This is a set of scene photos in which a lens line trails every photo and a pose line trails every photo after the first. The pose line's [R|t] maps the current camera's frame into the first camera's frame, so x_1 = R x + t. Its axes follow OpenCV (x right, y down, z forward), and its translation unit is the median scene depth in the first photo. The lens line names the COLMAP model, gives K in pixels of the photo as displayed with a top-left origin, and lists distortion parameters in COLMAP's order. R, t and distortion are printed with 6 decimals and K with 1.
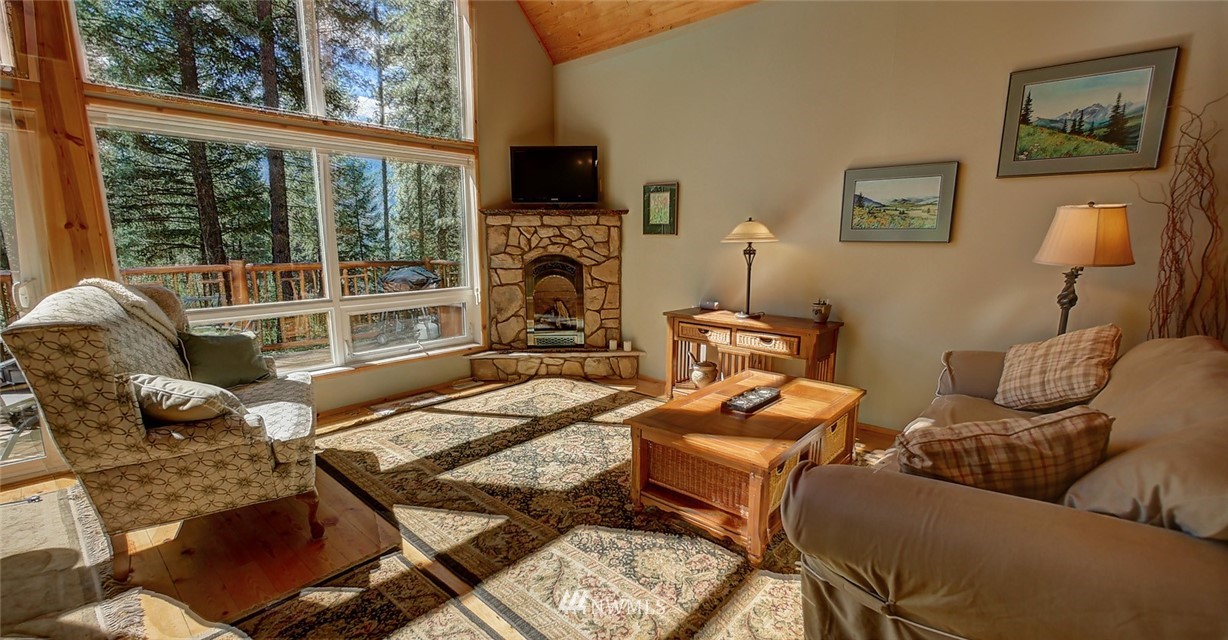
lens RADIAL K [[513.9, 0, 626.2], [0, 513.9, 337.0], [0, 0, 1]] dist [-0.007177, 0.000355]
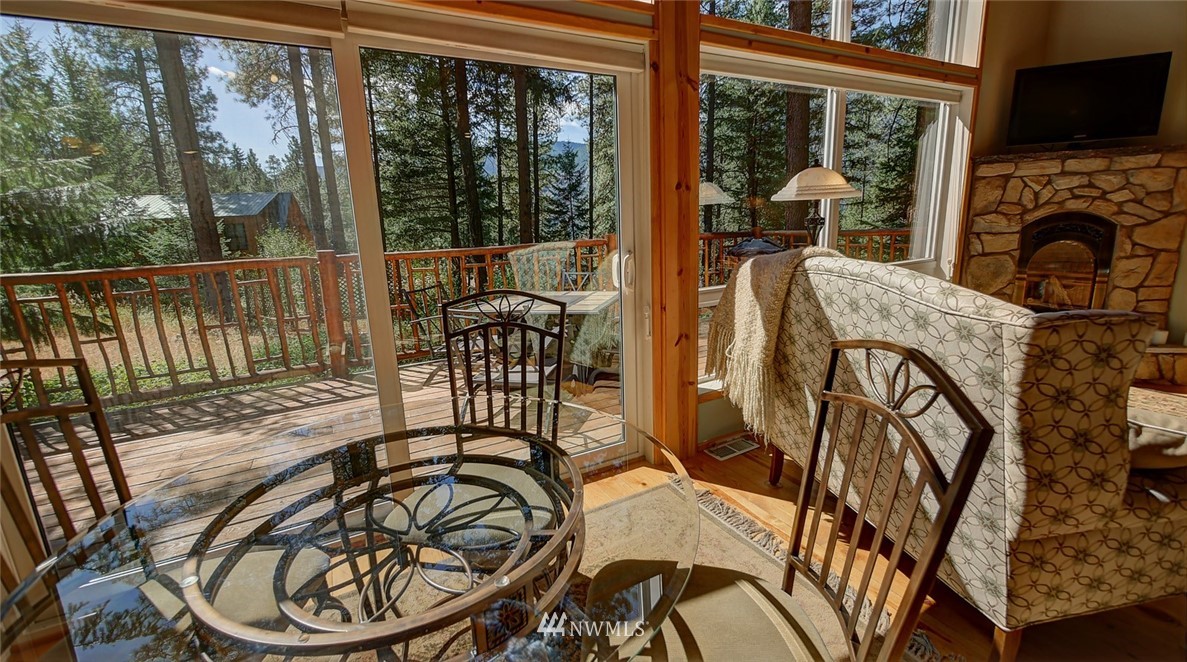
lens RADIAL K [[492.0, 0, 600.6], [0, 492.0, 331.3], [0, 0, 1]] dist [-0.007398, 0.000437]
pose [[0.936642, 0.039734, -0.348028, -0.535476], [-0.024515, 0.998545, 0.048024, -0.005892], [0.349430, -0.036449, 0.936253, 0.094244]]
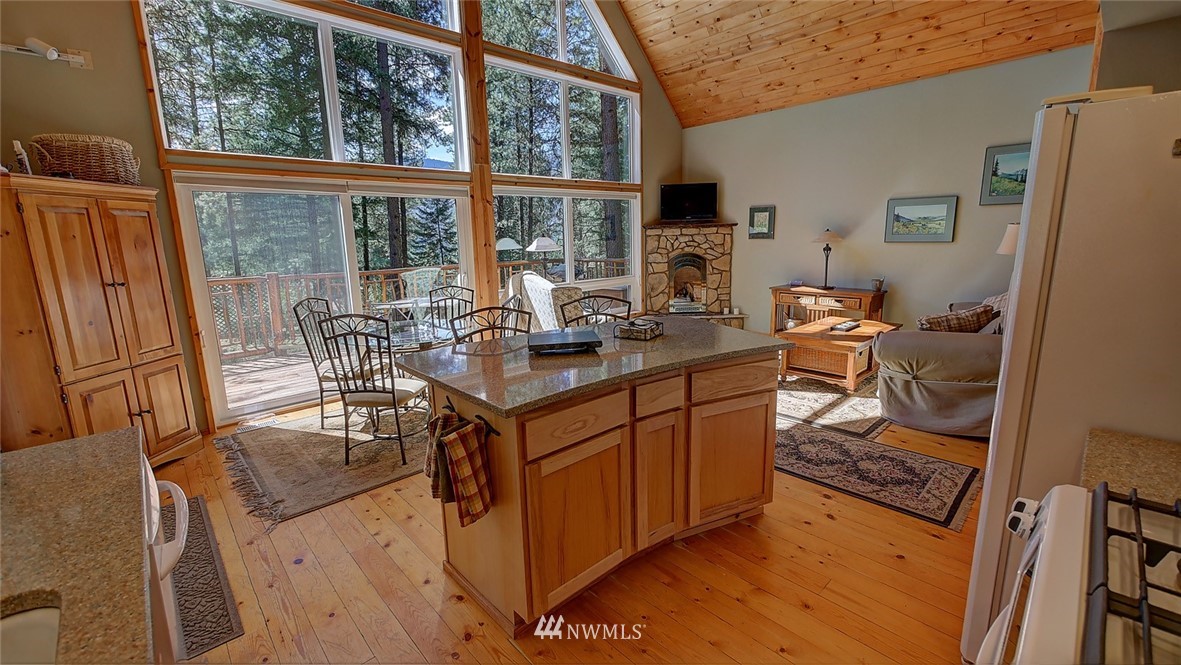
lens RADIAL K [[489.6, 0, 595.5], [0, 489.6, 330.5], [0, 0, 1]] dist [-0.007398, 0.000437]
pose [[0.993539, -0.005573, -0.113358, -0.256676], [0.006161, 0.999969, 0.004838, 0.066877], [0.113328, -0.005505, 0.993542, -0.518923]]
